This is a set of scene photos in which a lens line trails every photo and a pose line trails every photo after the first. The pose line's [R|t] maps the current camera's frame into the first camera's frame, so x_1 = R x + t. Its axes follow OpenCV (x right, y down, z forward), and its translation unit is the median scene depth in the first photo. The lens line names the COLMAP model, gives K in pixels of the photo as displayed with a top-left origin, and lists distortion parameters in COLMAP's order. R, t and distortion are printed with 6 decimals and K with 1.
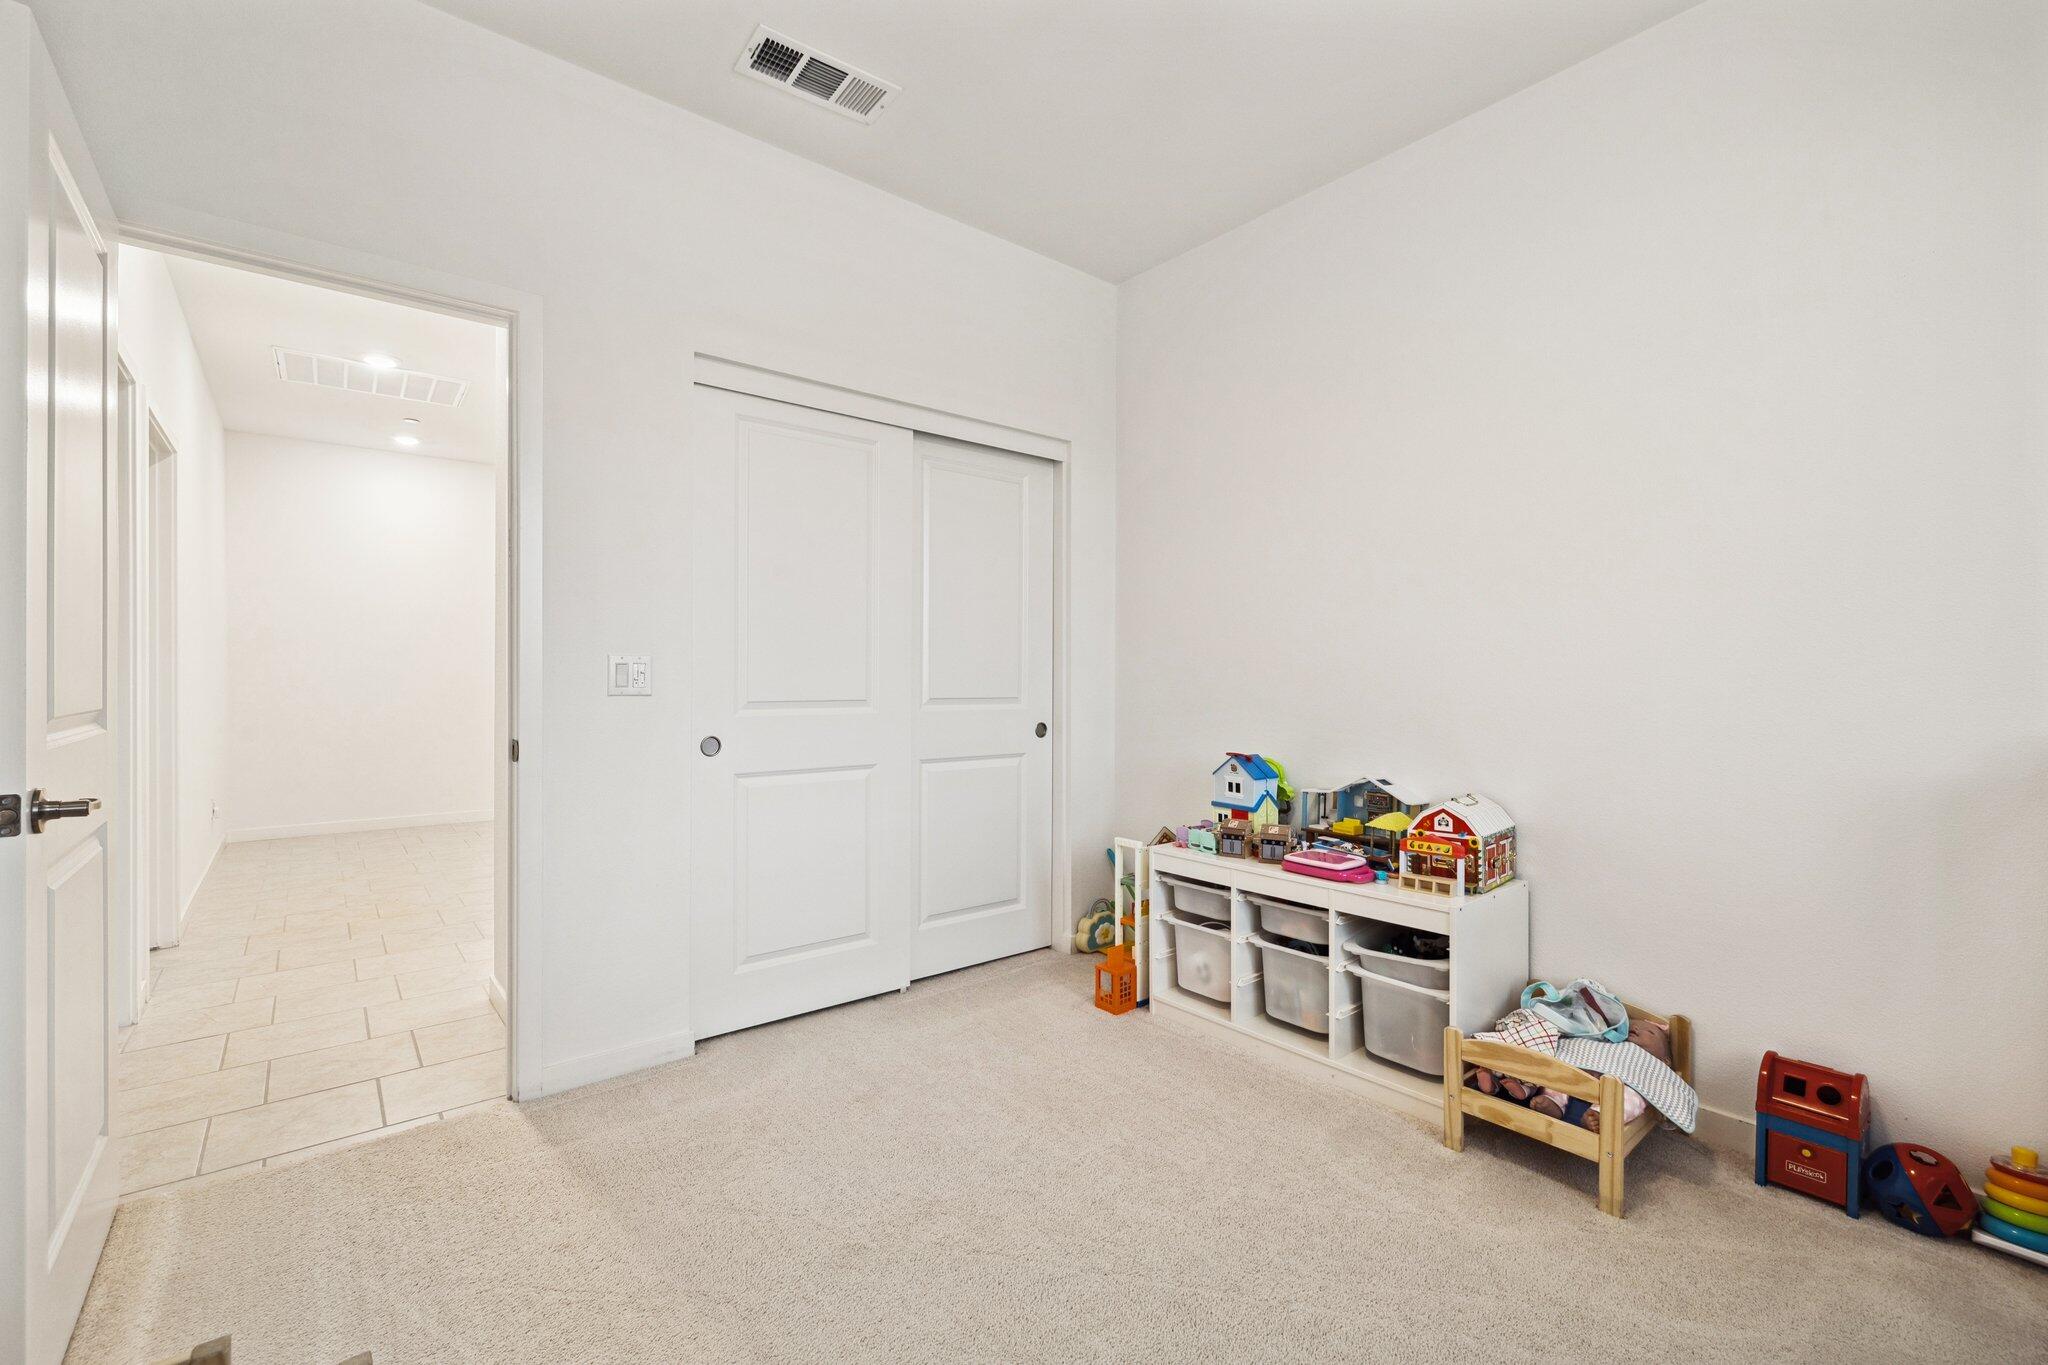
lens RADIAL K [[873.7, 0, 1027.4], [0, 873.7, 673.1], [0, 0, 1]] dist [-0.002362, 0.000359]
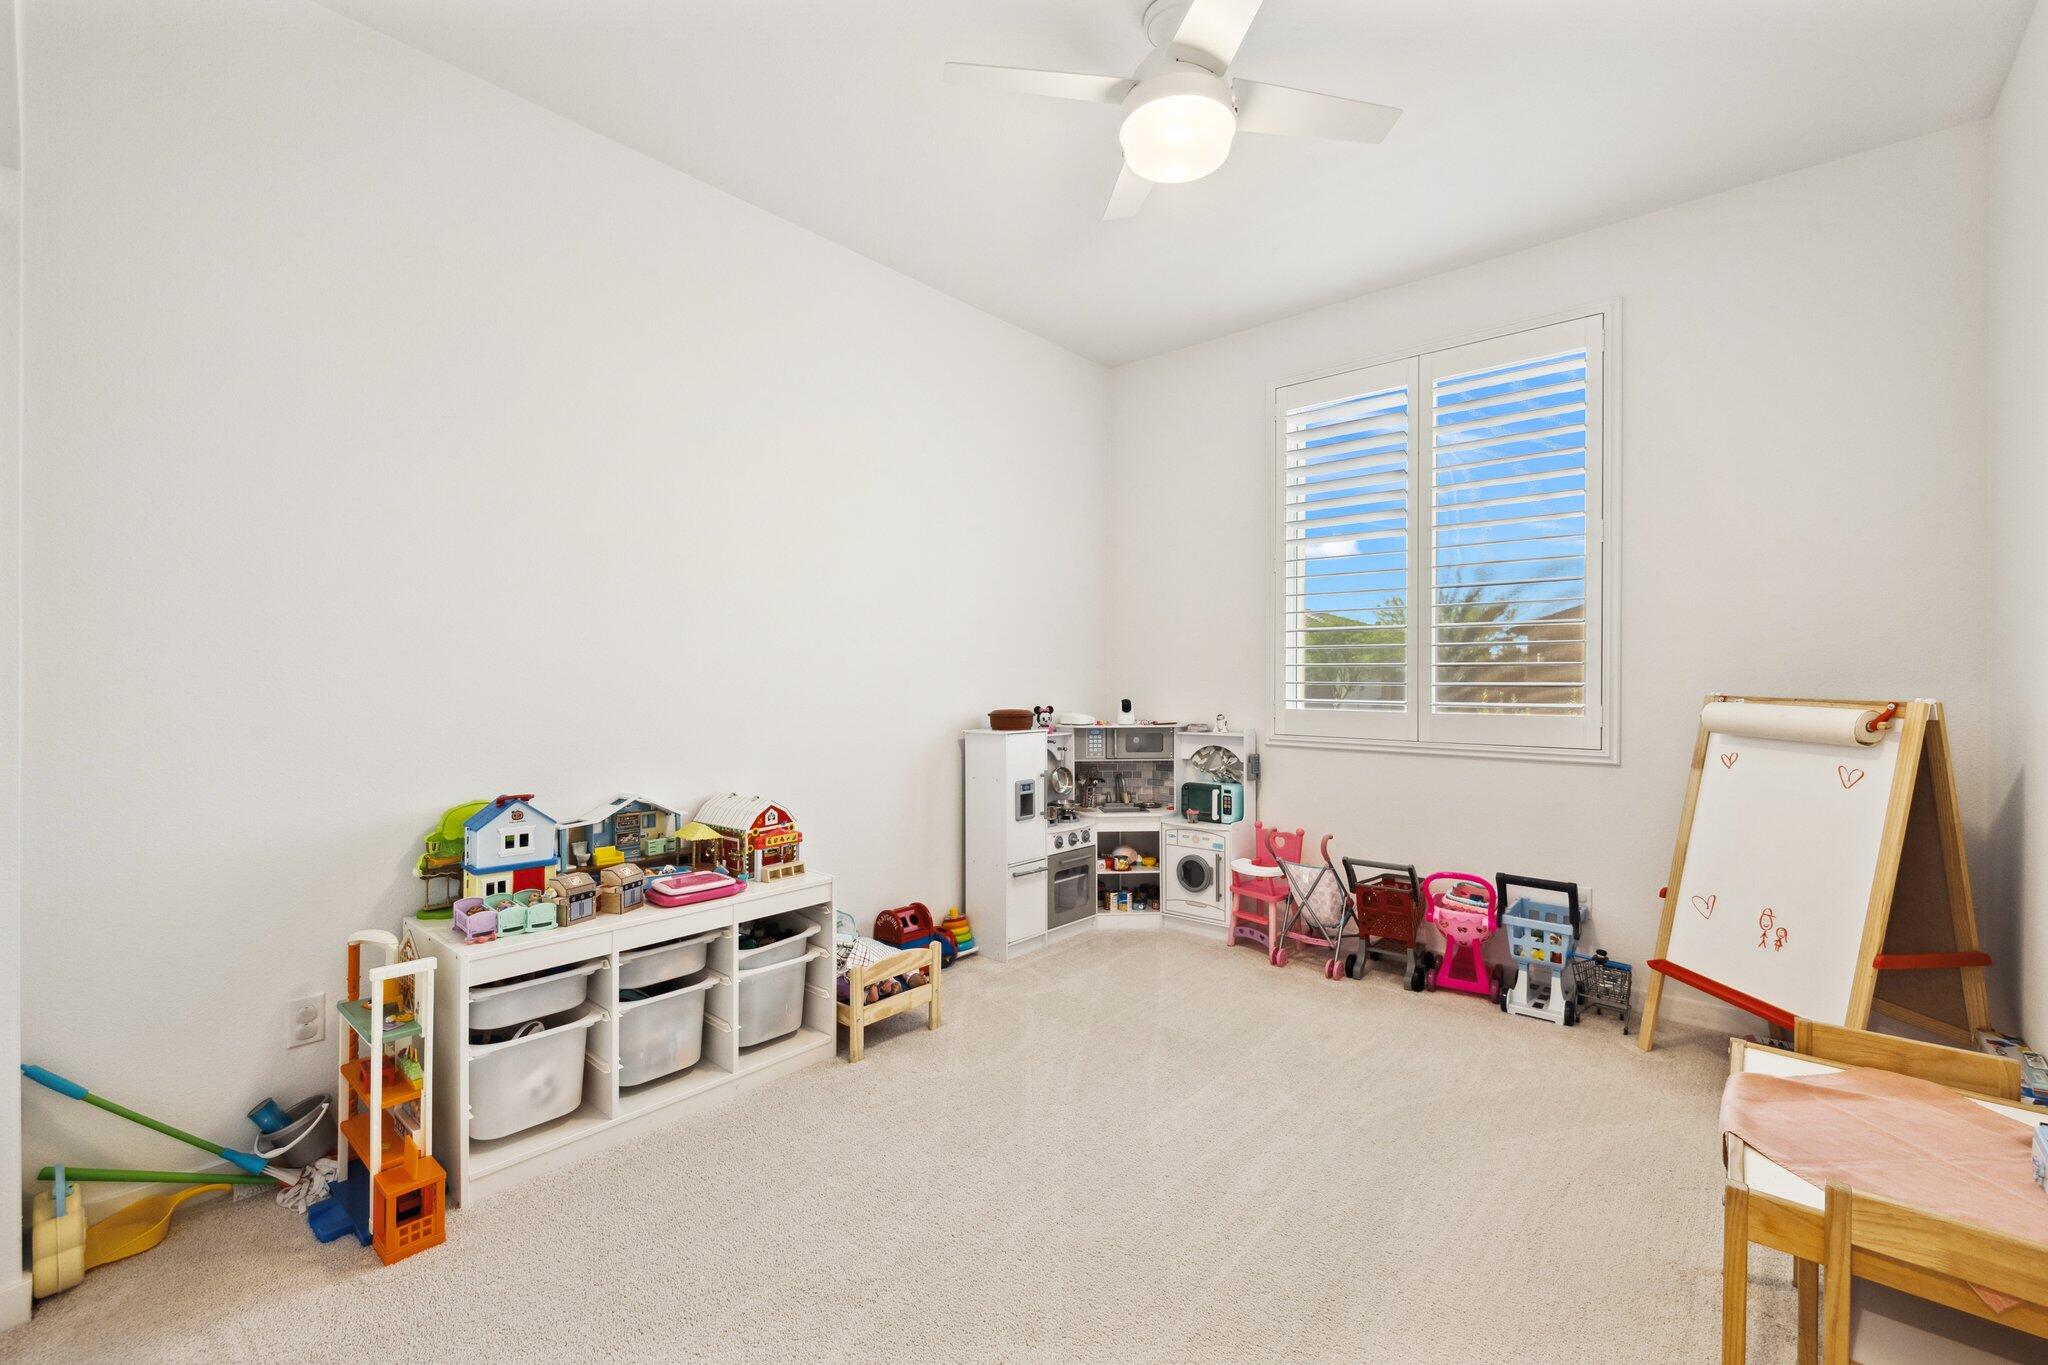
lens RADIAL K [[873.7, 0, 1025.1], [0, 873.7, 684.5], [0, 0, 1]] dist [-0.002362, 0.000359]
pose [[-0.170481, -0.007478, 0.985333, -0.668527], [-0.003423, 0.999970, 0.006997, -0.012844], [-0.985355, -0.002180, -0.170501, 0.806642]]
